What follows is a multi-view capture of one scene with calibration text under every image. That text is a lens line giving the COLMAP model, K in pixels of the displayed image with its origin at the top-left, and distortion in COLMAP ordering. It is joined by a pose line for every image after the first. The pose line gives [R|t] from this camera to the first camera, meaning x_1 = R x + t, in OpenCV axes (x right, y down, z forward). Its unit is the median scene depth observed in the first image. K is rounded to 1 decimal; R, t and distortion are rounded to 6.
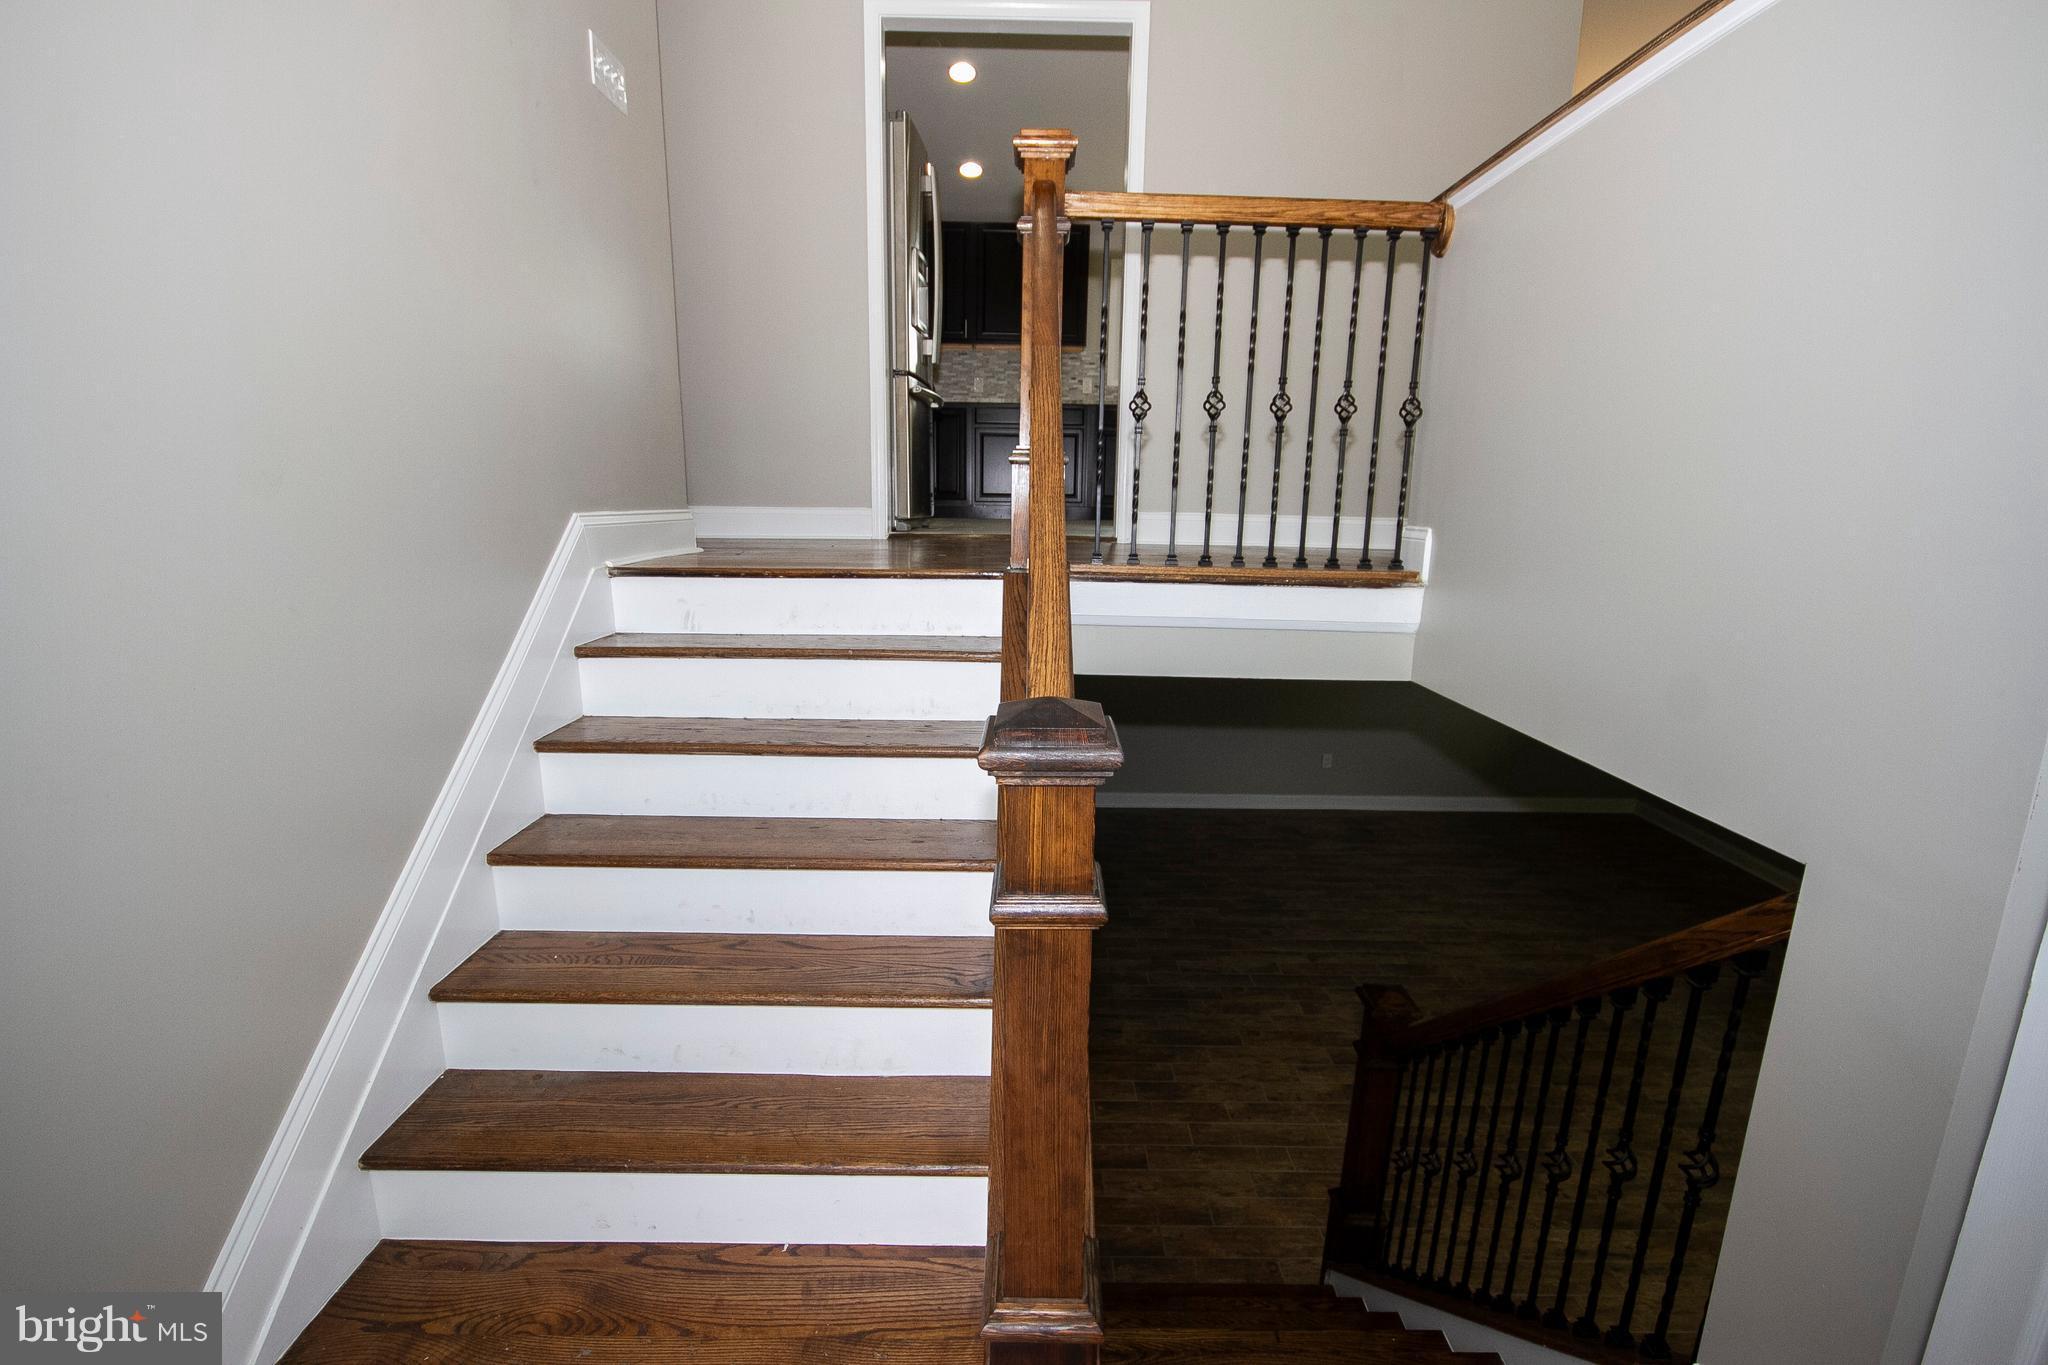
lens RADIAL K [[941.0, 0, 1022.5], [0, 941.0, 703.2], [0, 0, 1]] dist [-0.017622, -0.001005]
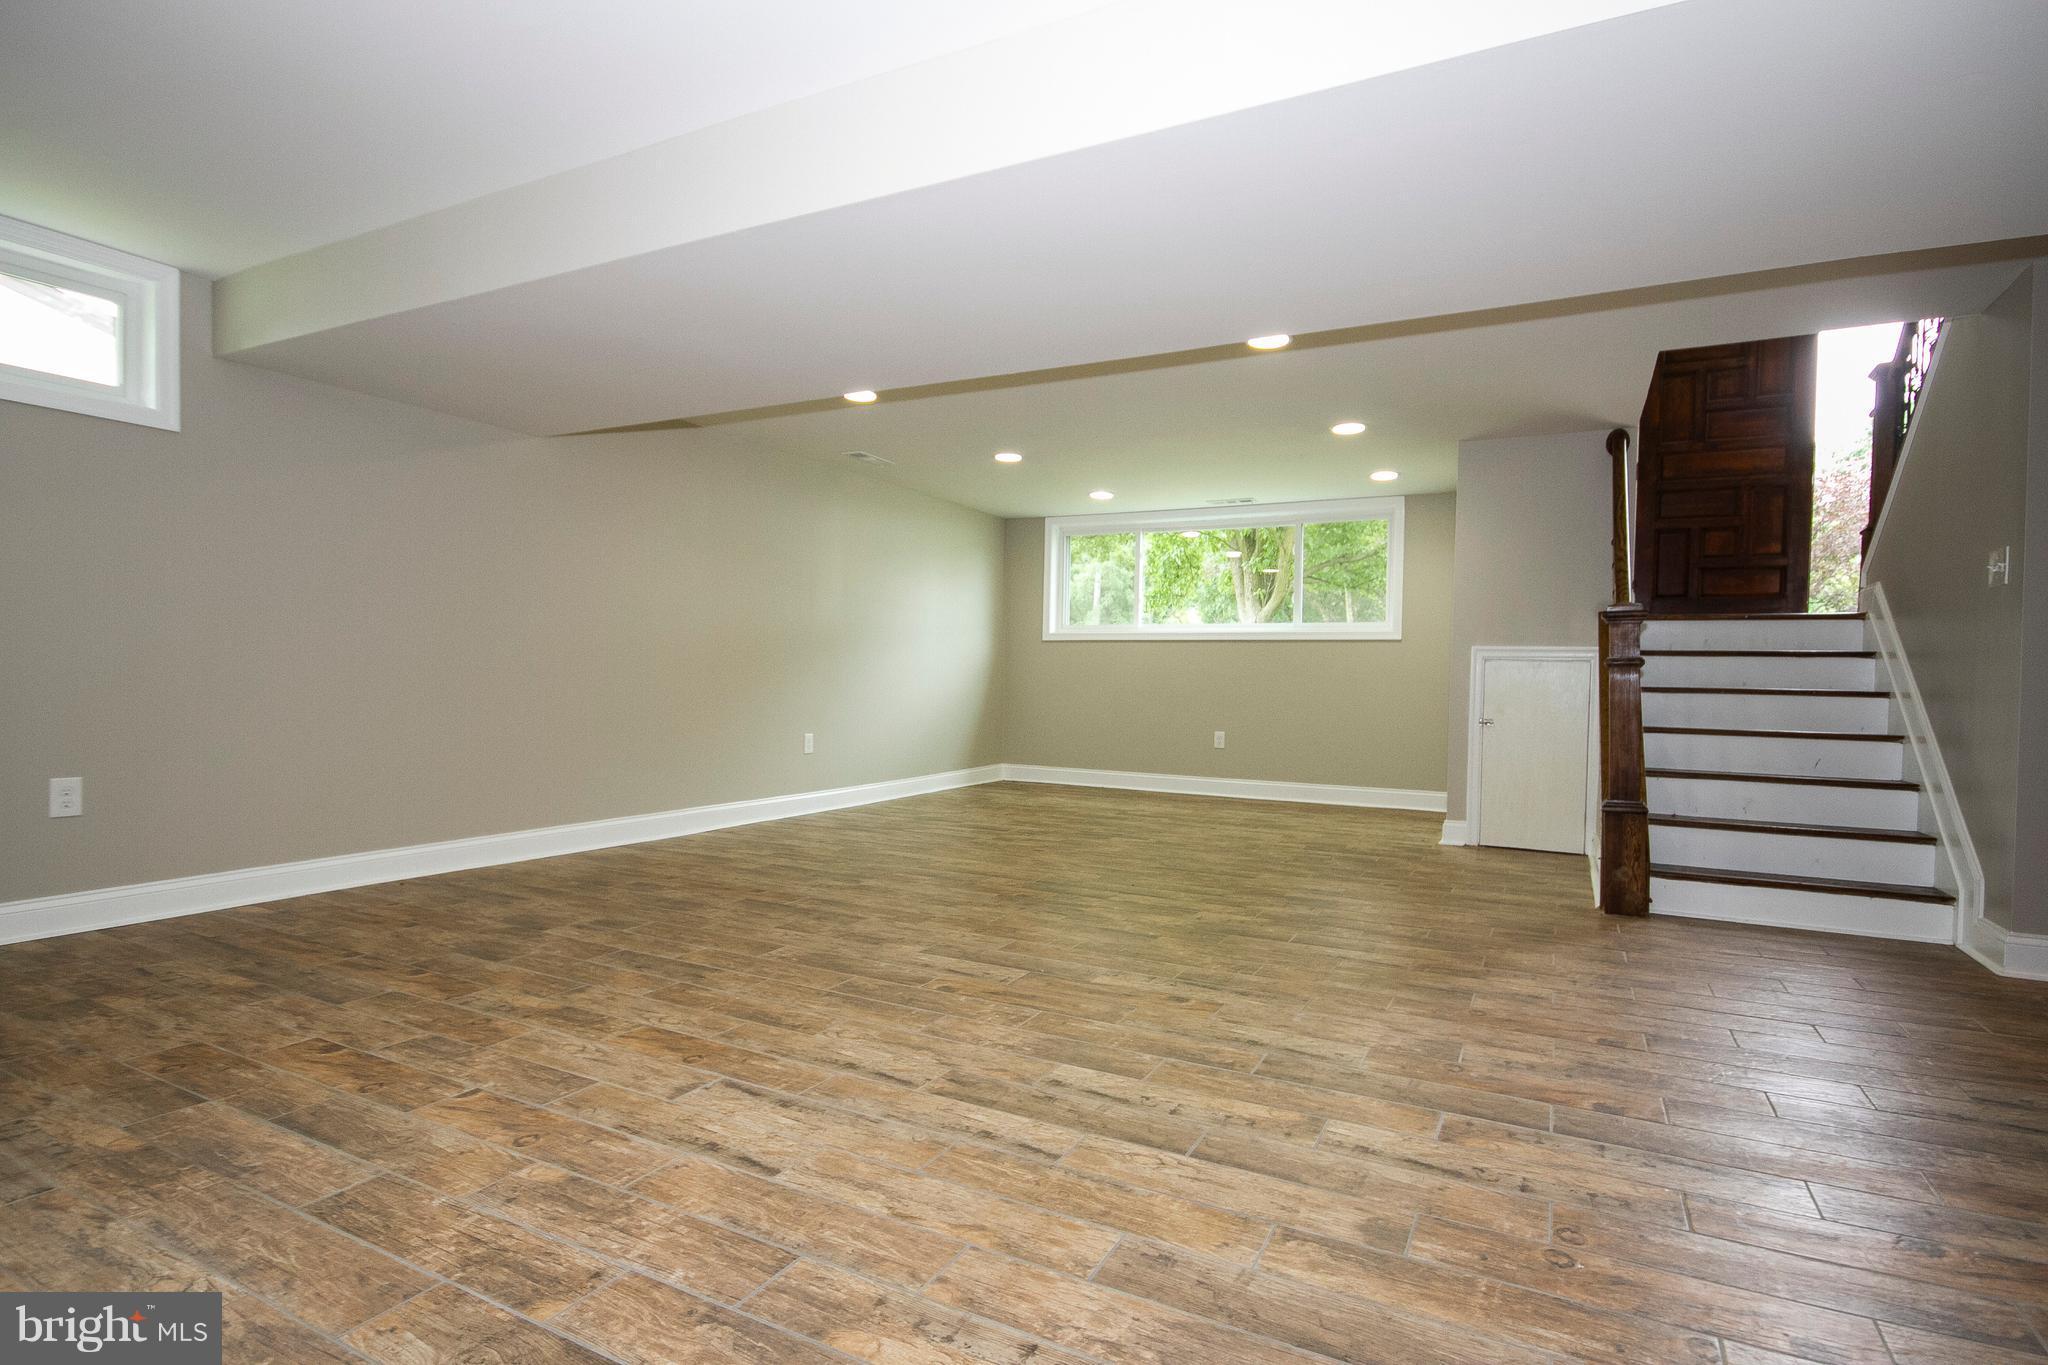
lens RADIAL K [[1021.9, 0, 1019.6], [0, 1021.9, 707.7], [0, 0, 1]] dist [-0.001226, -0.001475]
pose [[-0.883835, -0.045017, 0.465628, 0.231903], [0.070151, 0.971349, 0.227068, 0.041138], [-0.462509, 0.233355, -0.855354, 1.282632]]
